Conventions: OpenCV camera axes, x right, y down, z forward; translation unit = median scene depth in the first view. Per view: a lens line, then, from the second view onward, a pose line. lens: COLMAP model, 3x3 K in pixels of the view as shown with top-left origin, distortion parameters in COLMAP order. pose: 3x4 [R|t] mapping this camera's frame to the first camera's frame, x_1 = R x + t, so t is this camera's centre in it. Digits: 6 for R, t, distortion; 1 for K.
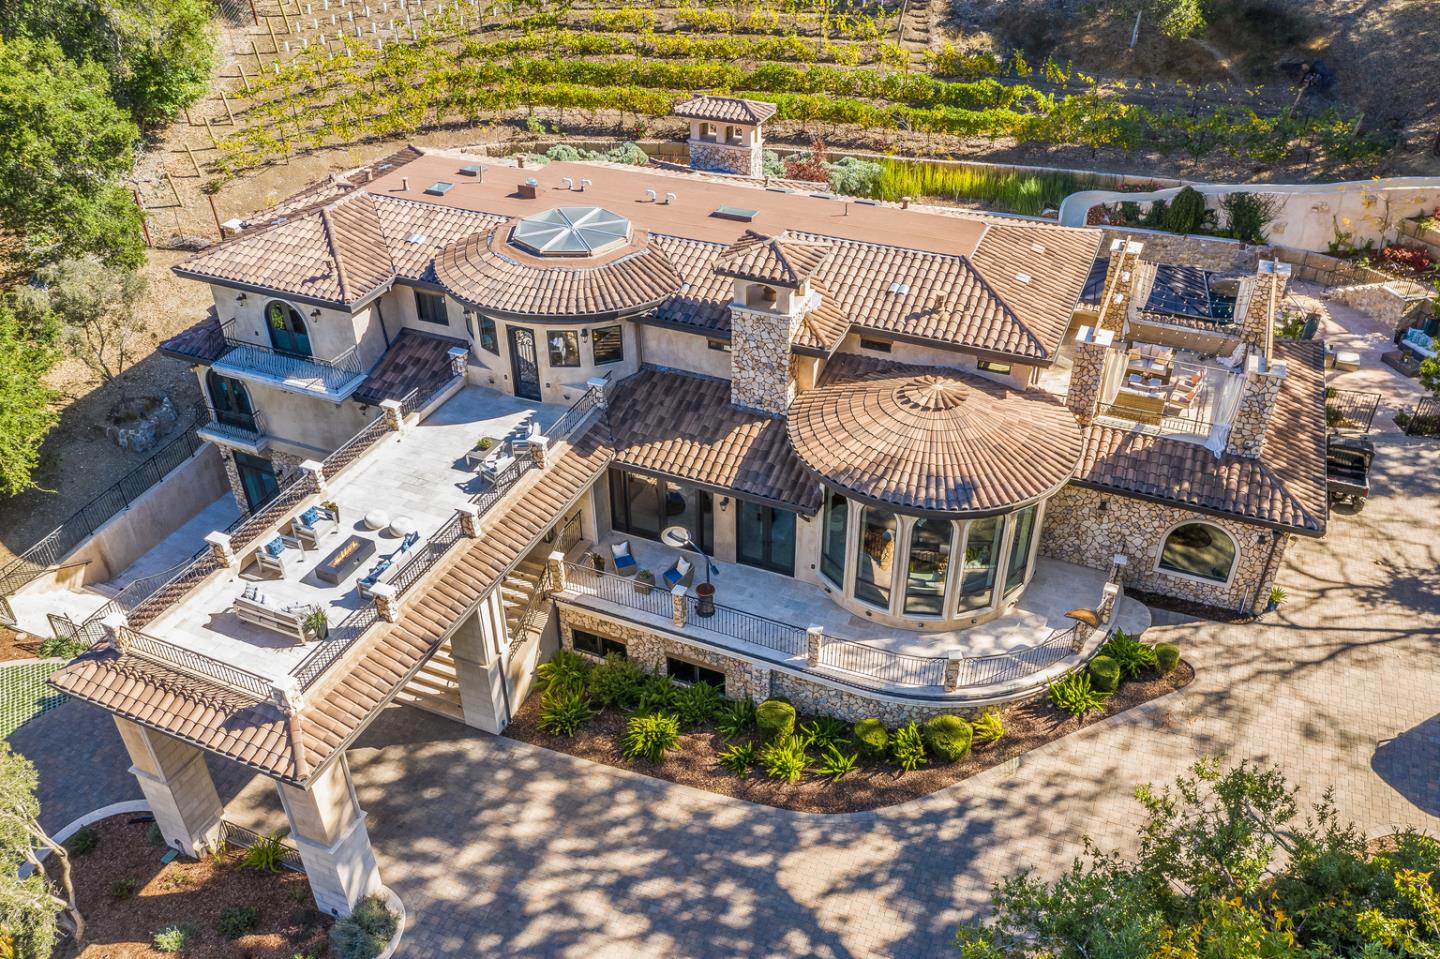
lens RADIAL K [[1124.6, 0, 720.0], [0, 1124.6, 477.6], [0, 0, 1]] dist [-0.024981, 0.015973]
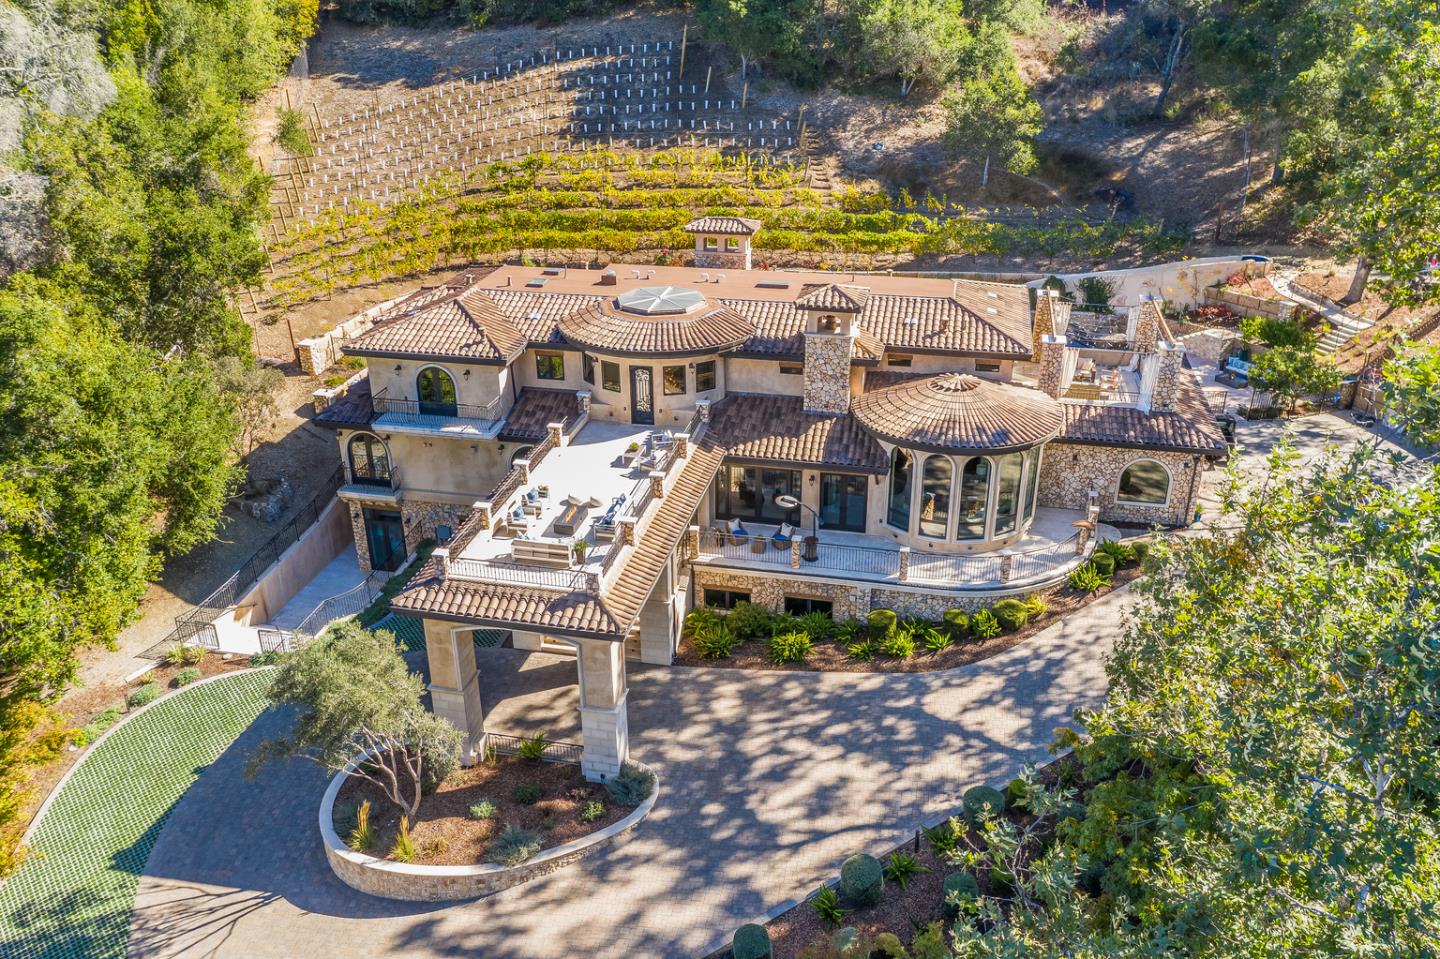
lens RADIAL K [[1124.6, 0, 719.2], [0, 1124.6, 479.1], [0, 0, 1]] dist [-0.024981, 0.015973]
pose [[0.981369, -0.081060, 0.174195, -0.330721], [0.109328, 0.981149, -0.159355, 0.218548], [-0.157994, 0.175430, 0.971731, -0.278117]]
